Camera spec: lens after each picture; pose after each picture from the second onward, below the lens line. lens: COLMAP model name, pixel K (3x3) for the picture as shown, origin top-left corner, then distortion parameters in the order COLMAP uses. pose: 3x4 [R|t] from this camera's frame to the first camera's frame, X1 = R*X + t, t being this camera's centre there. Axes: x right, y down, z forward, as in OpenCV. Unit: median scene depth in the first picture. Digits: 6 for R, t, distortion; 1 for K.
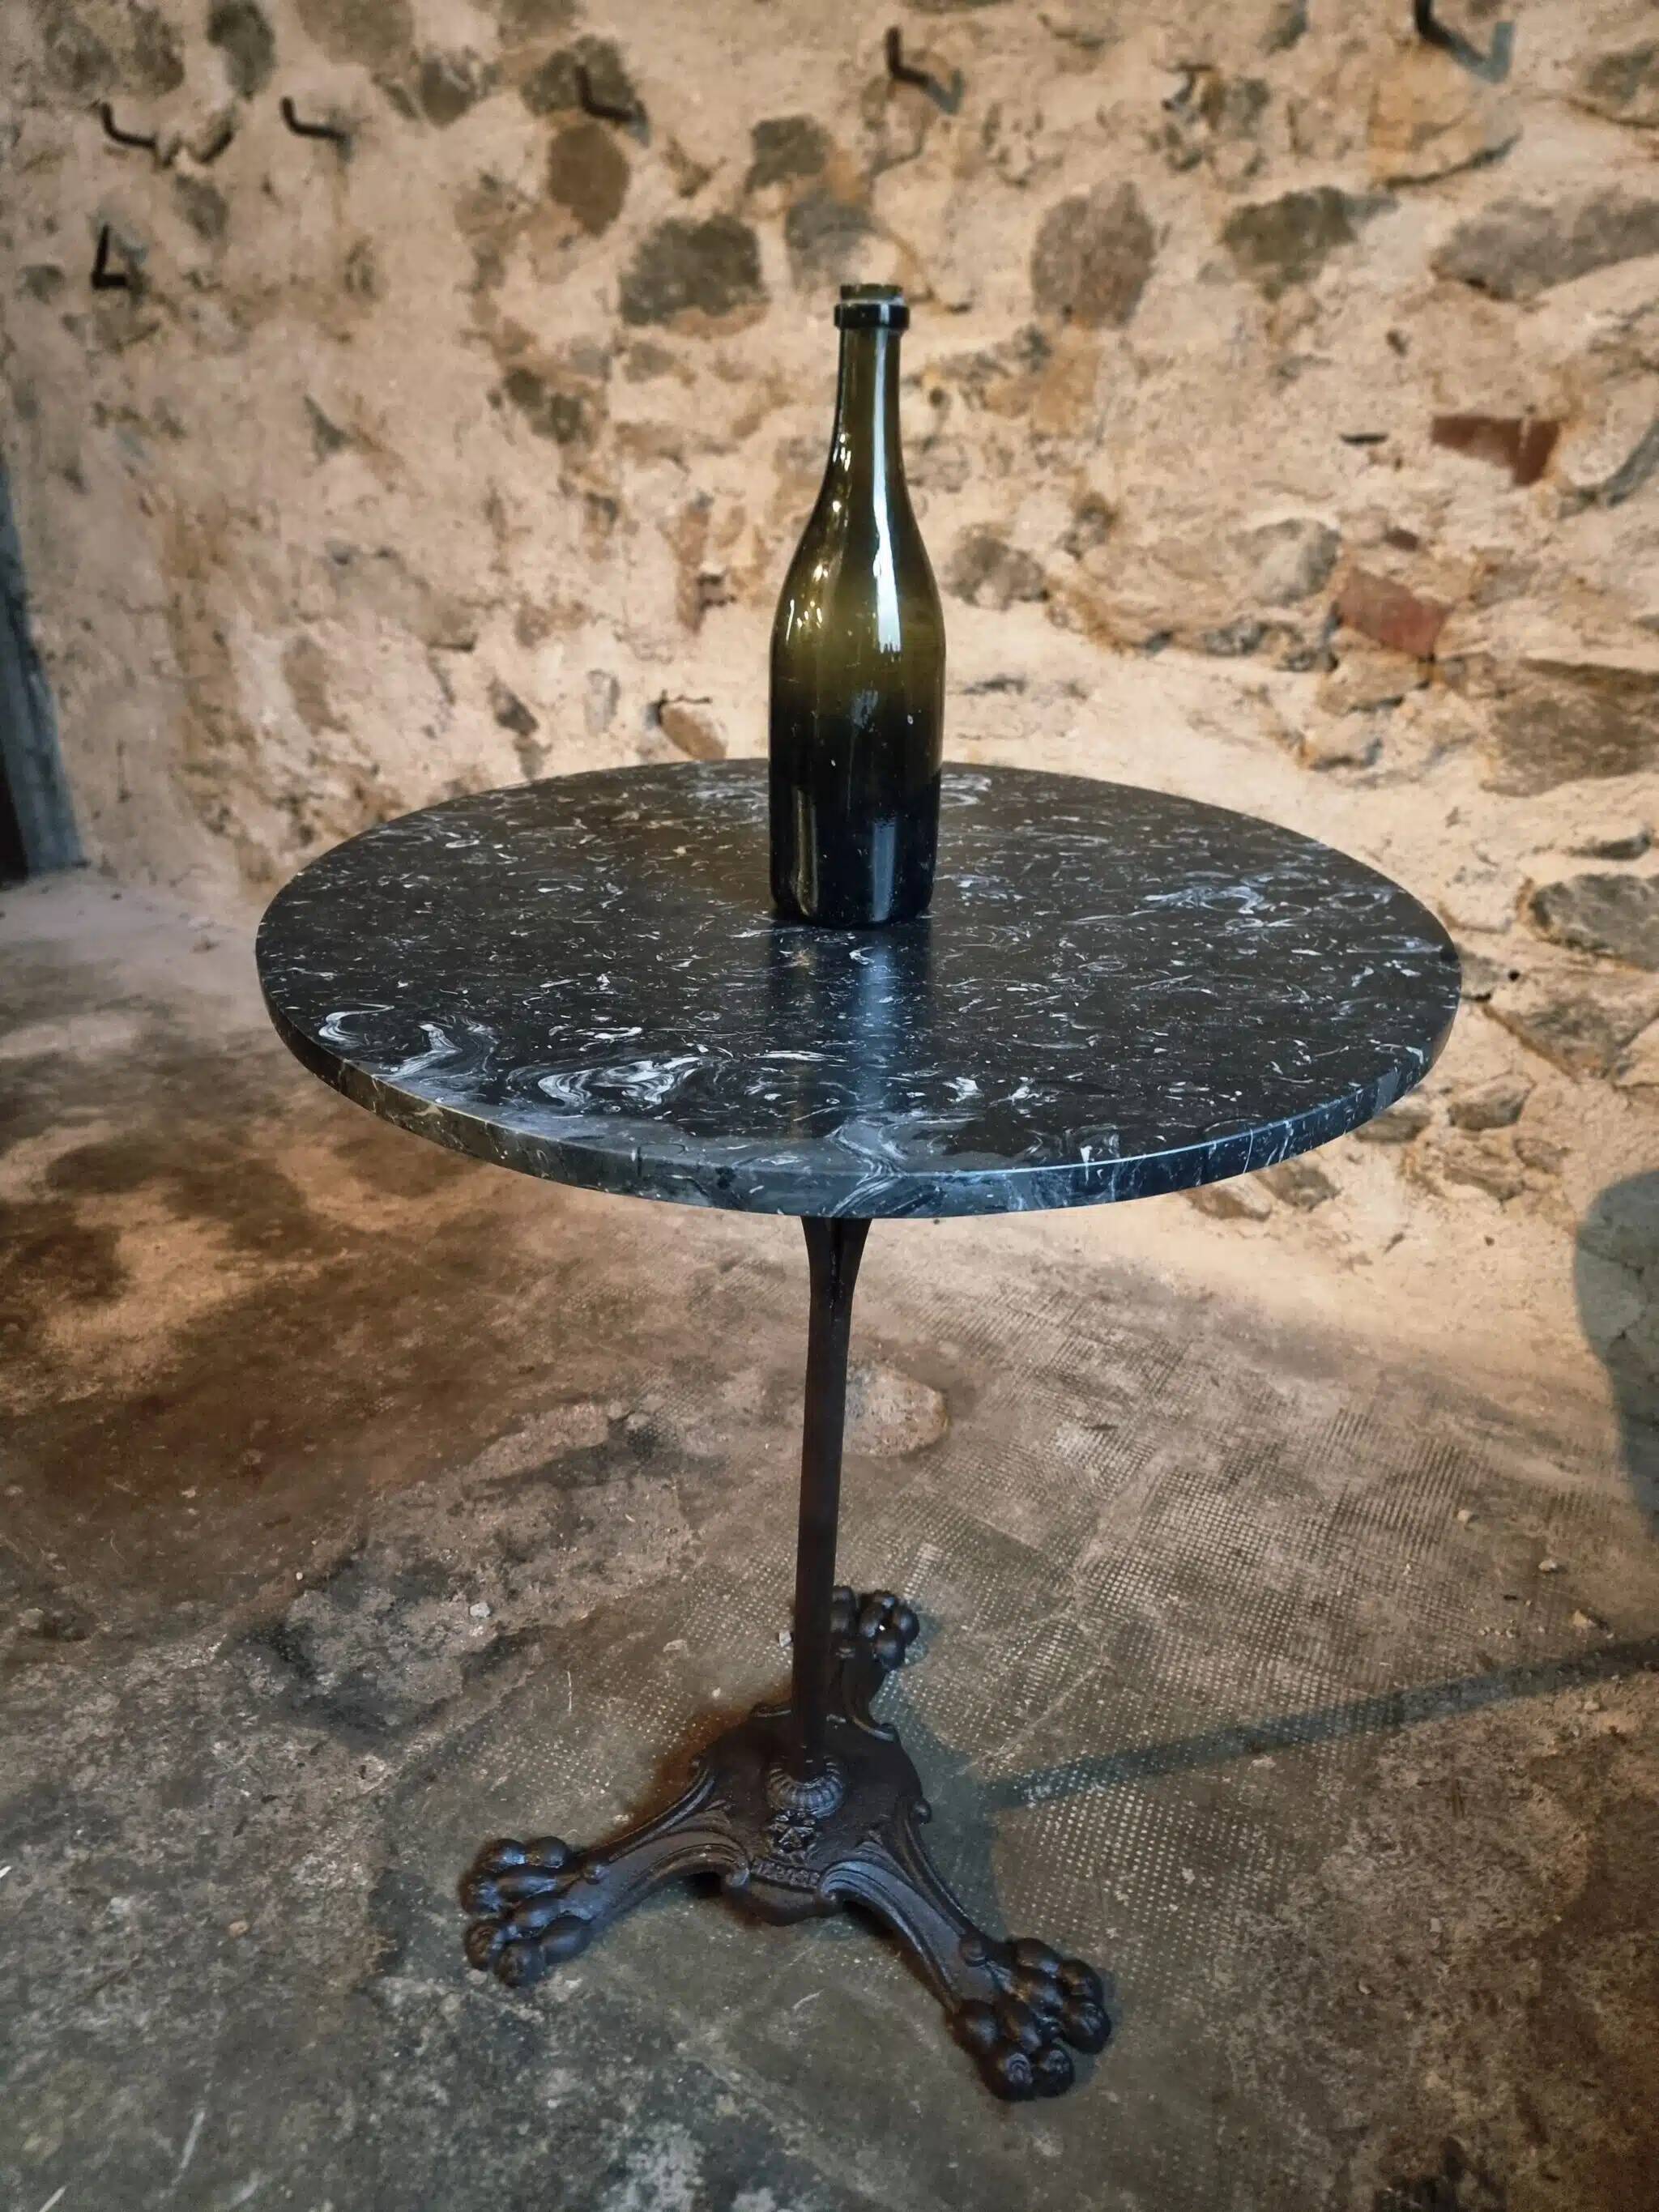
lens RADIAL K [[1552.8, 0, 825.2], [0, 1552.8, 1113.7], [0, 0, 1]] dist [0.054839, -0.045493]
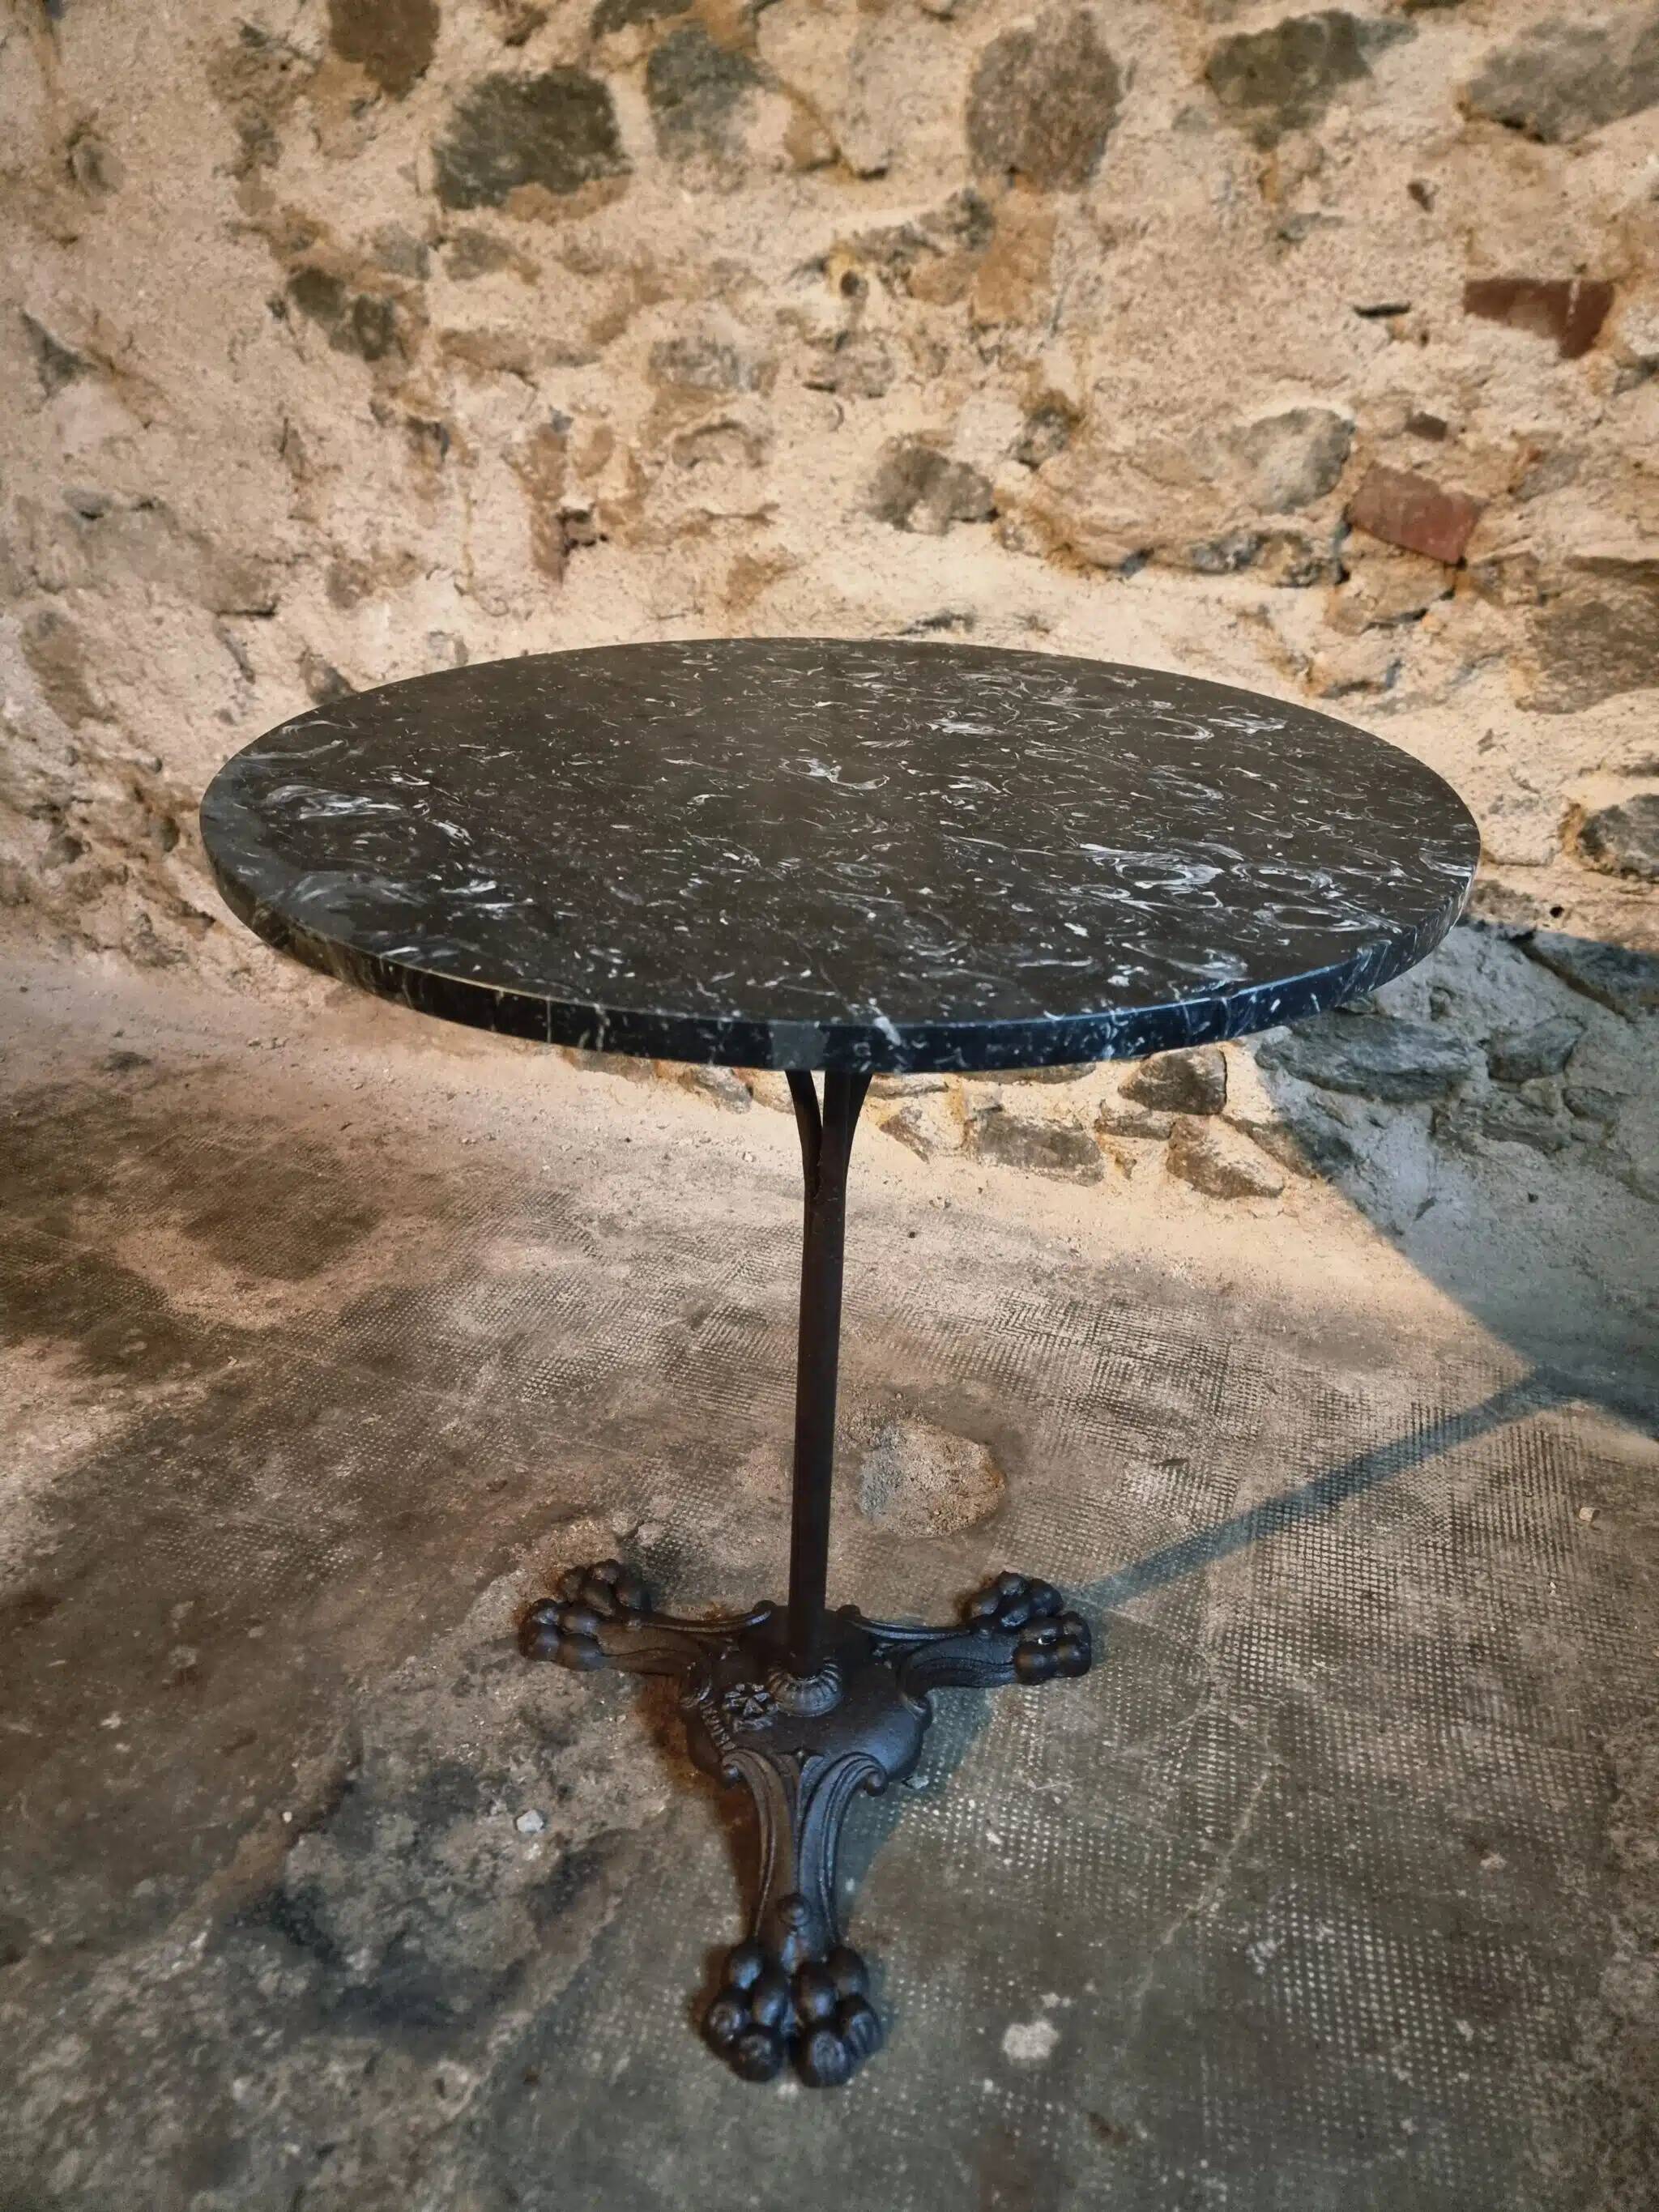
lens RADIAL K [[1541.5, 0, 811.5], [0, 1541.5, 1117.4], [0, 0, 1]] dist [0.064921, -0.054664]
pose [[0.983062, -0.107110, 0.148715, -0.141783], [0.100876, 0.993698, 0.048870, -0.060444], [-0.153012, -0.033041, 0.987672, 0.176703]]
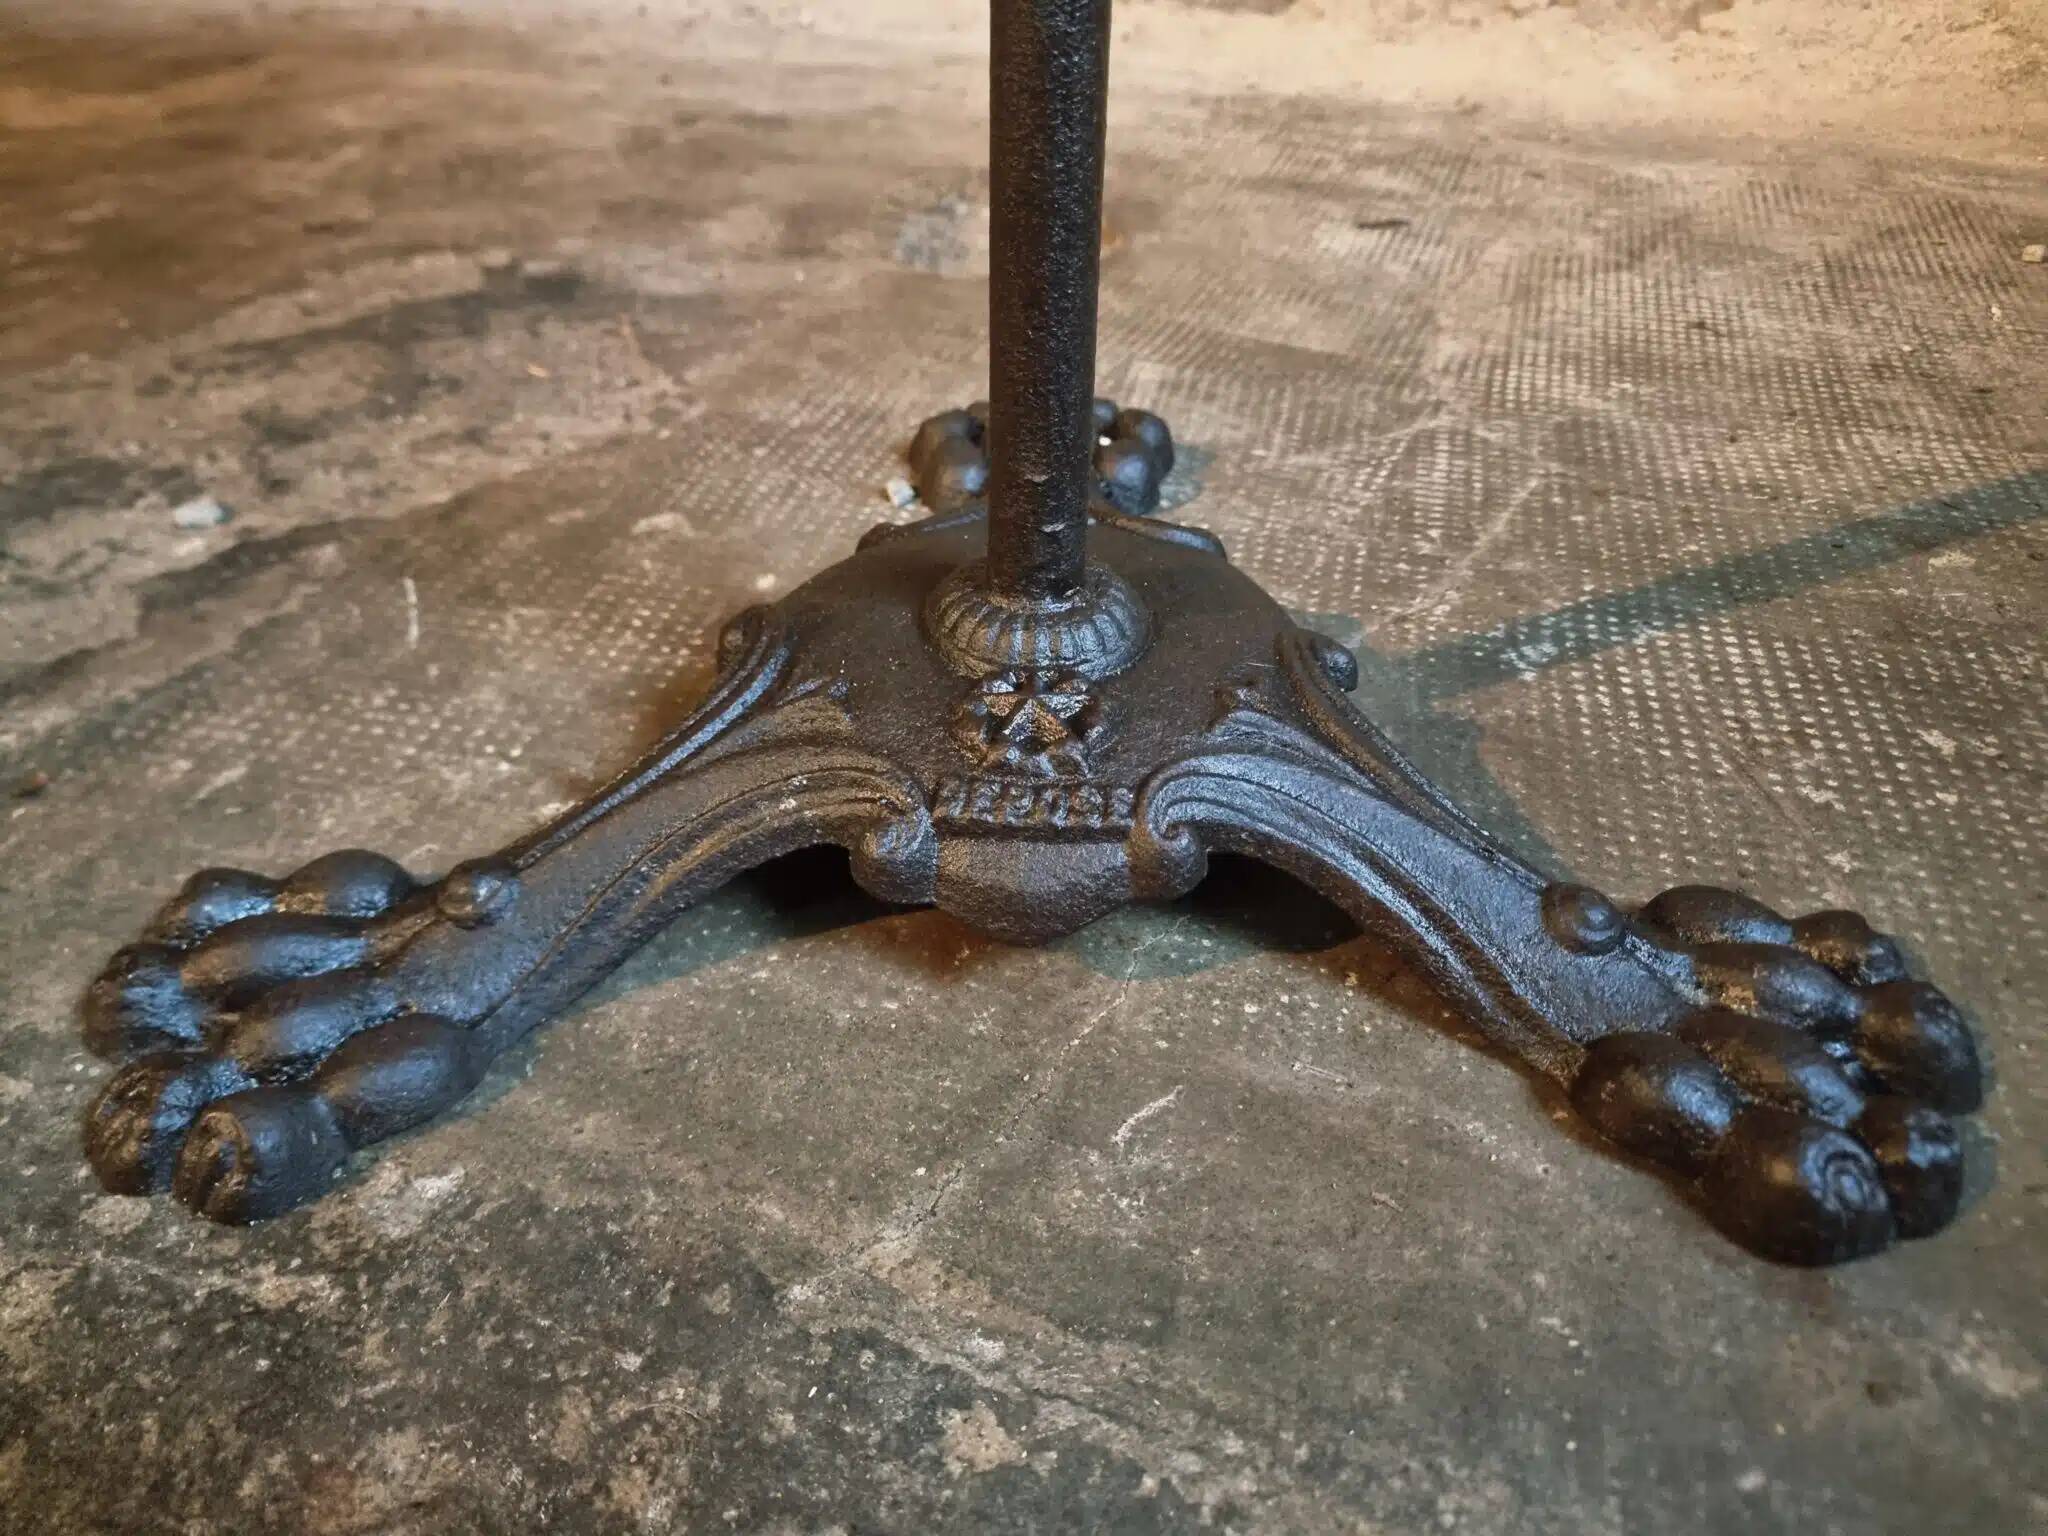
lens RADIAL K [[1459.3, 0, 1041.7], [0, 1459.3, 774.1], [0, 0, 1]] dist [0.037441, -0.049721]
pose [[0.982399, -0.124588, 0.139175, -0.048295], [0.095537, 0.975378, 0.198772, 0.294625], [-0.160512, -0.181977, 0.970113, 0.489938]]
